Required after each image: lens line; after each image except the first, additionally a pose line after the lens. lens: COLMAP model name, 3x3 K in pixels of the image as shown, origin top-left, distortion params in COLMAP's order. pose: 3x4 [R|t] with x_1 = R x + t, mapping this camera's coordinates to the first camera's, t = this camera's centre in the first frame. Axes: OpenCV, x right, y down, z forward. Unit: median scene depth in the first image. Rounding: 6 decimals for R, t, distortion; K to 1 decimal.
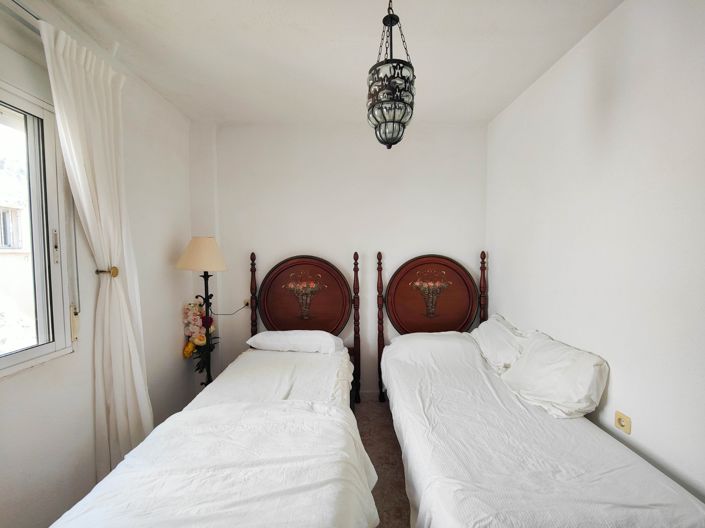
lens RADIAL K [[307.1, 0, 356.6], [0, 307.1, 266.5], [0, 0, 1]] dist [0.026513, -0.019532]
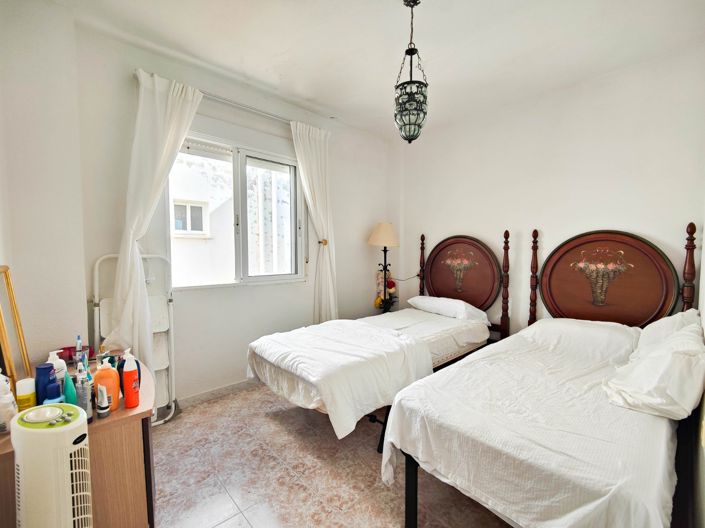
lens RADIAL K [[310.8, 0, 357.9], [0, 310.8, 266.6], [0, 0, 1]] dist [0.009626, -0.006057]
pose [[0.674419, 0.046395, -0.736890, 0.441272], [-0.040572, 0.998845, 0.025755, 0.066619], [0.737233, 0.012528, 0.675522, -0.055355]]
